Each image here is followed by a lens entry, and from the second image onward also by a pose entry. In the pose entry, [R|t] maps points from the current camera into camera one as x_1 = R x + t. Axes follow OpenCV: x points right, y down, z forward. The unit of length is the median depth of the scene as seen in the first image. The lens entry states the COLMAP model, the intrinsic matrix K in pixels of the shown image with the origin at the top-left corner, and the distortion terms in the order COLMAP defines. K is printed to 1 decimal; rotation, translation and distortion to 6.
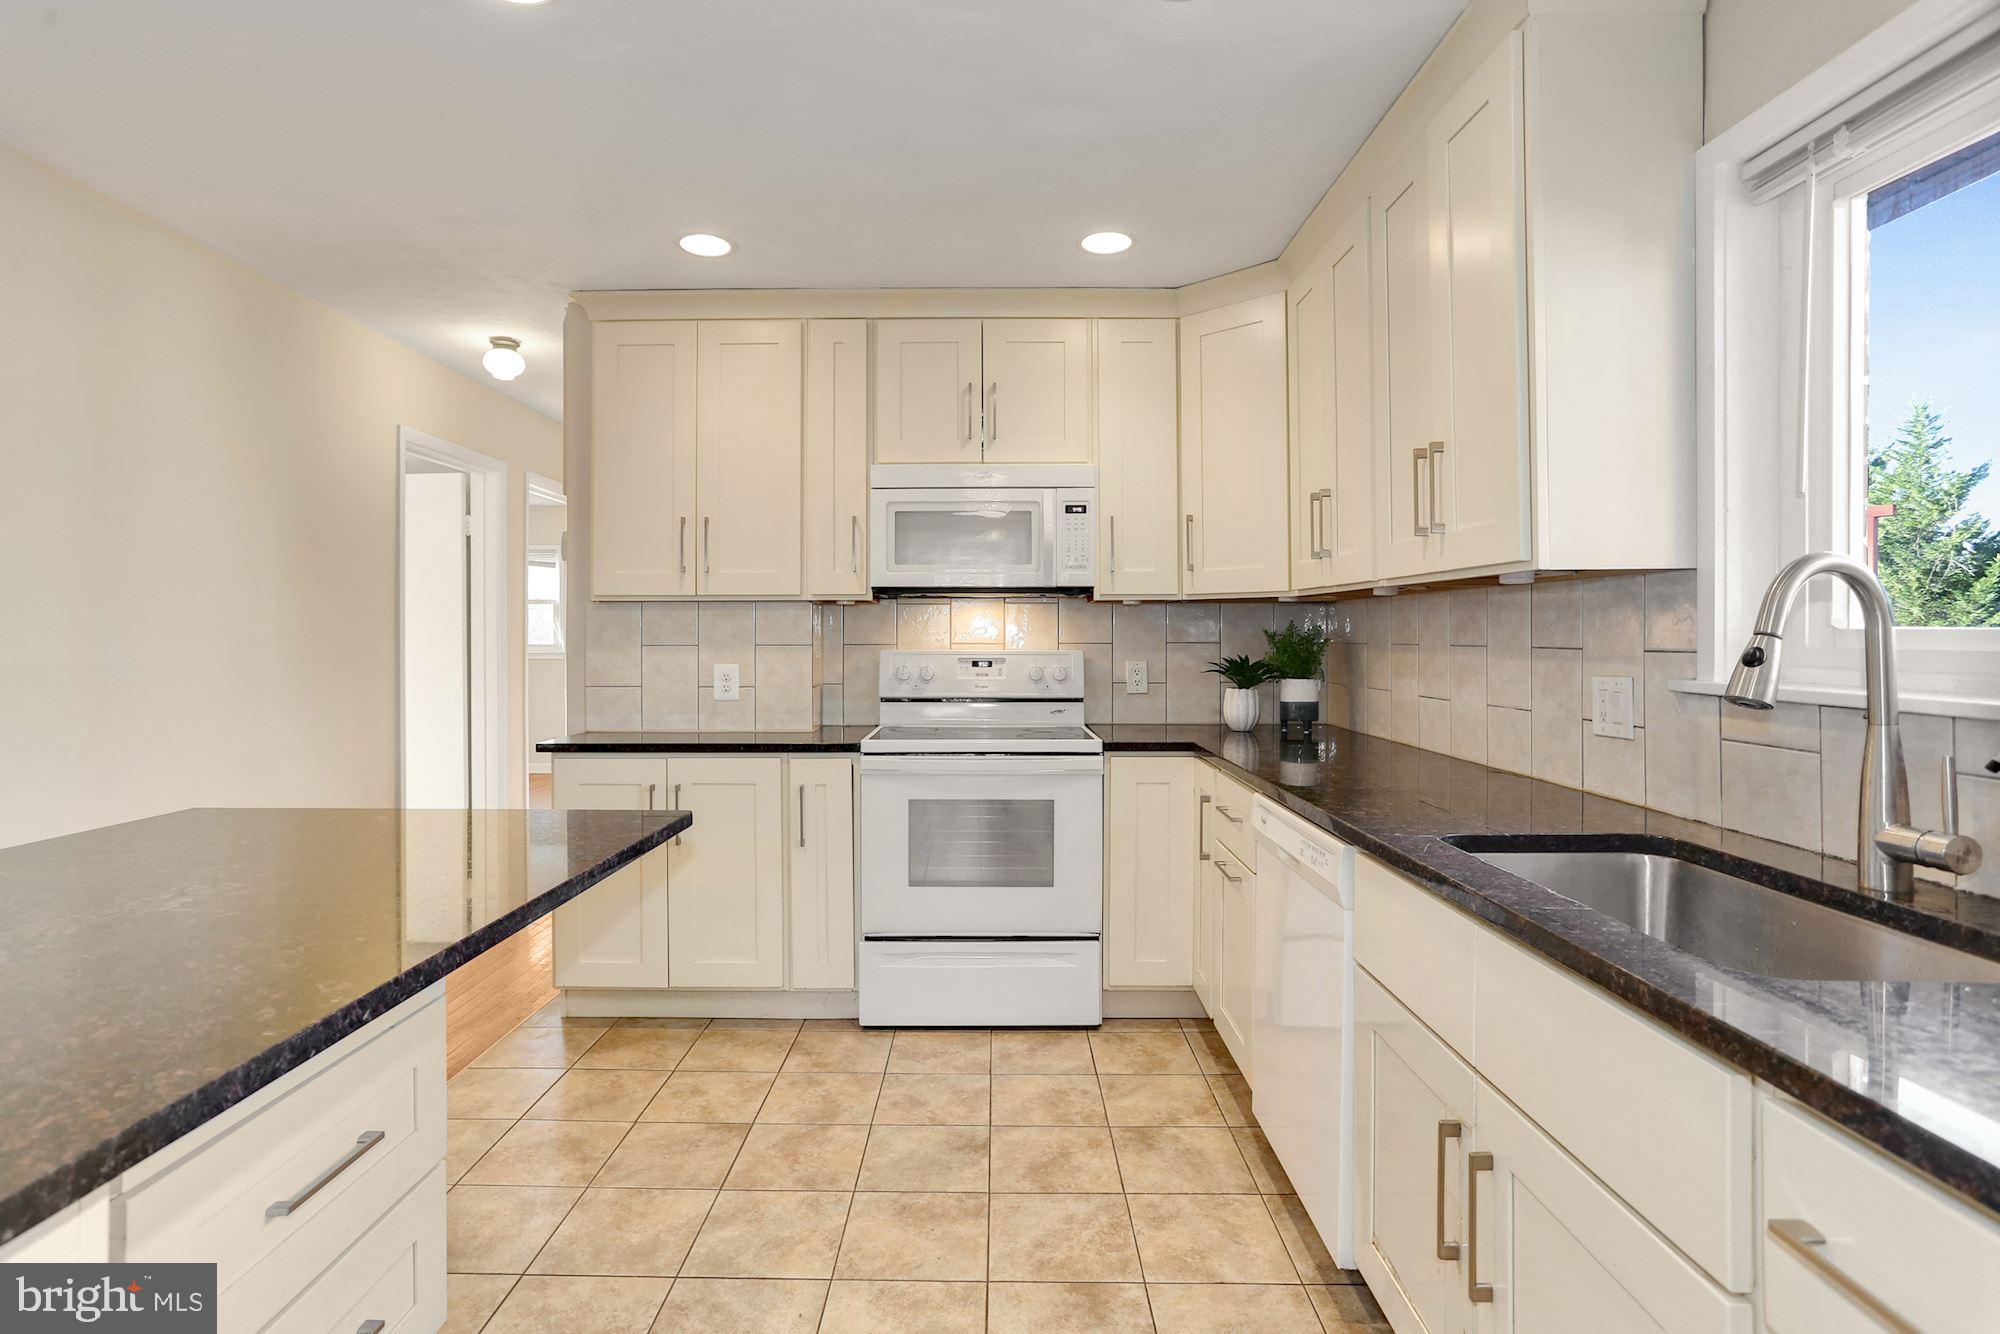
lens RADIAL K [[994.7, 0, 984.3], [0, 994.7, 637.8], [0, 0, 1]] dist [-0.046655, 0.030135]
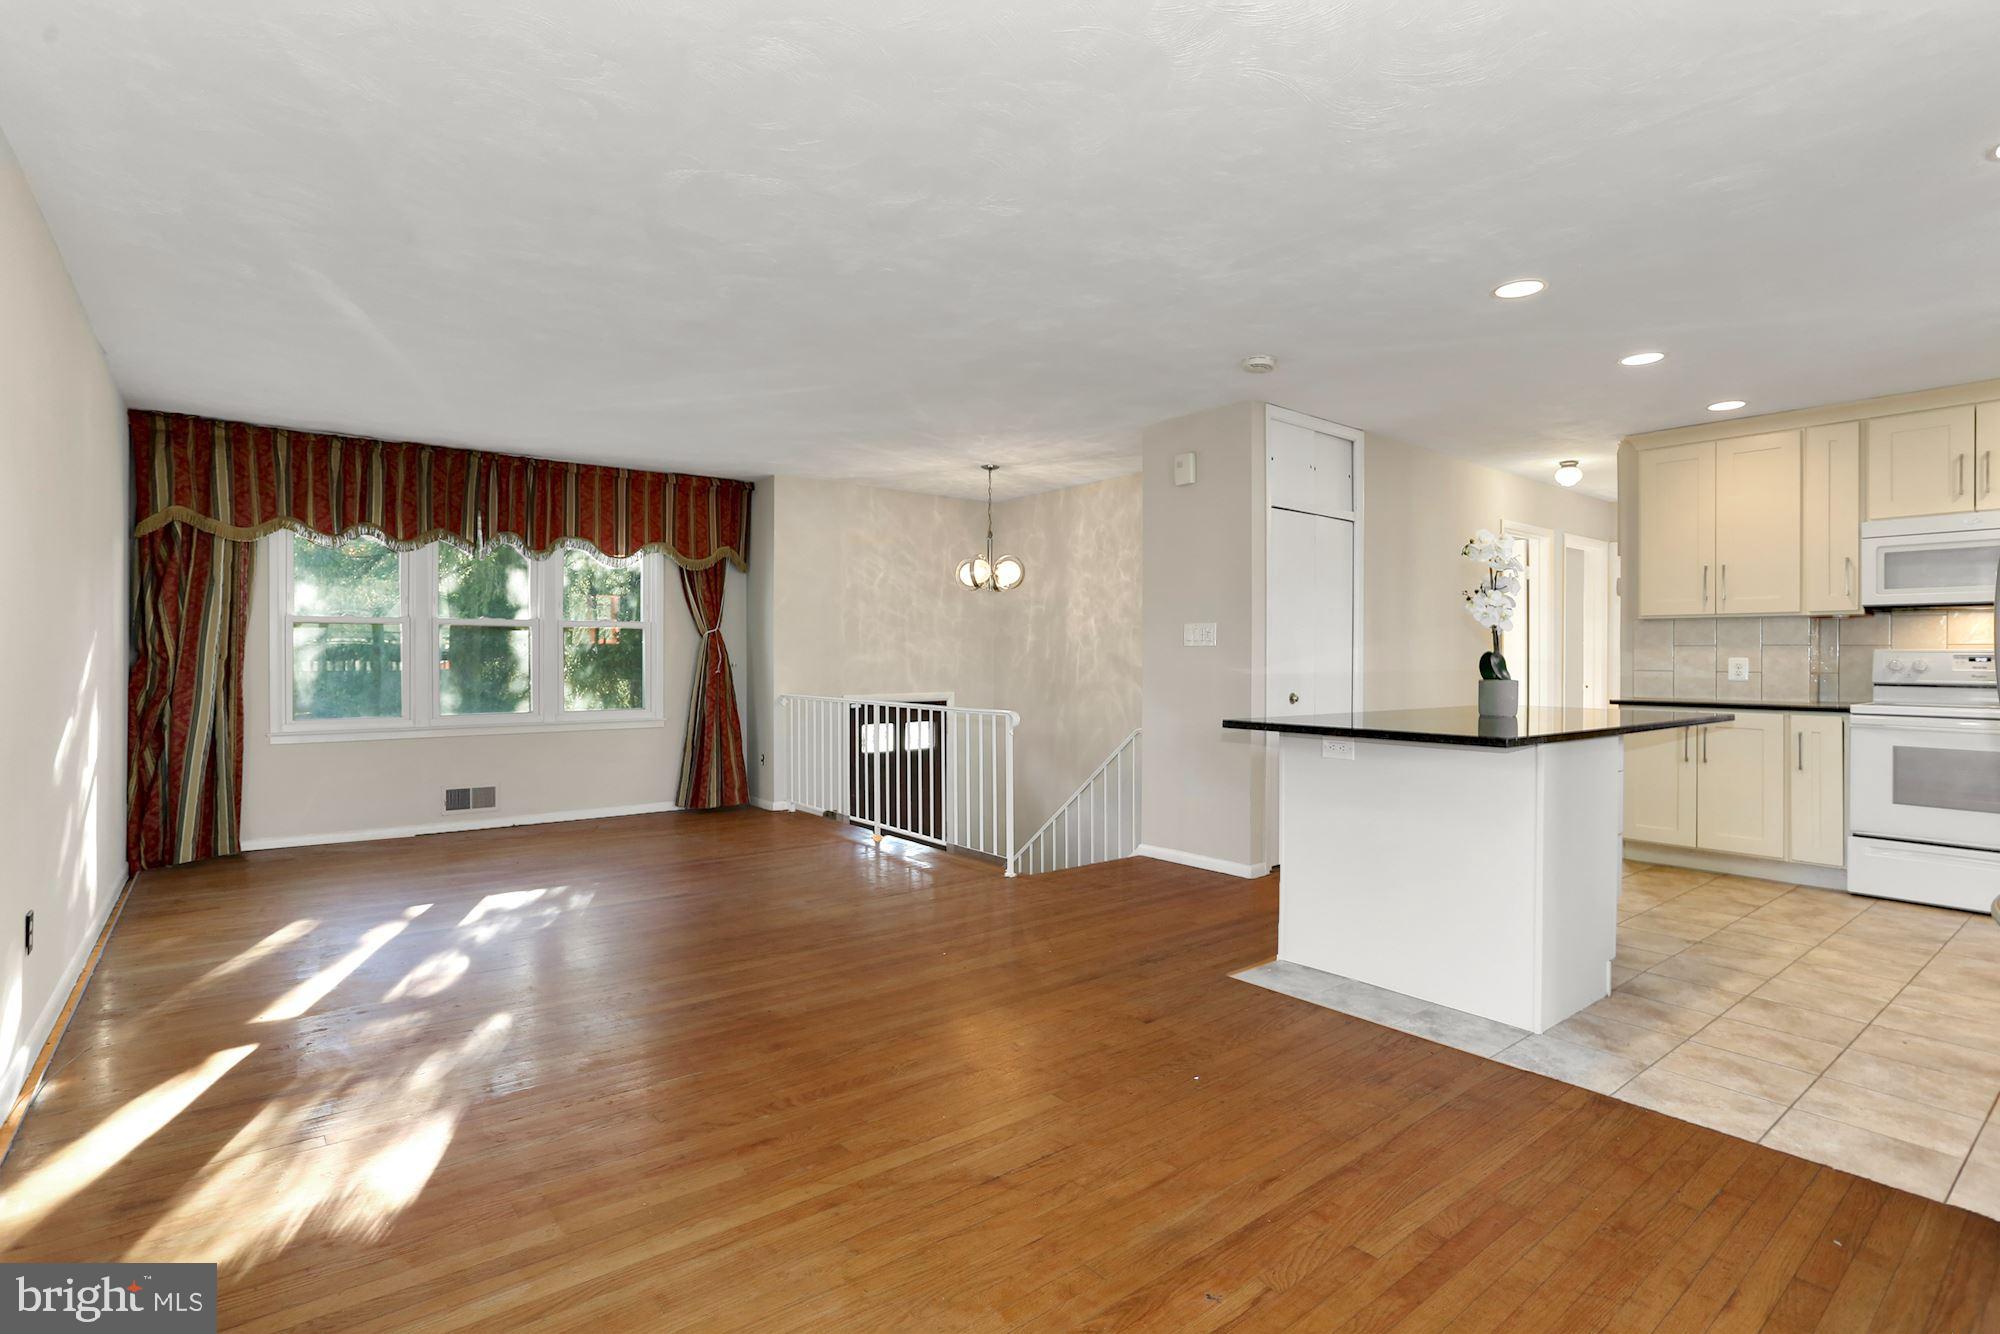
lens RADIAL K [[966.3, 0, 985.1], [0, 966.3, 656.8], [0, 0, 1]] dist [-0.042327, 0.027142]
pose [[0.627334, 0.004141, -0.778739, 0.181665], [-0.009114, 0.999956, -0.002025, 0.043557], [0.778697, 0.008368, 0.627344, -0.970872]]
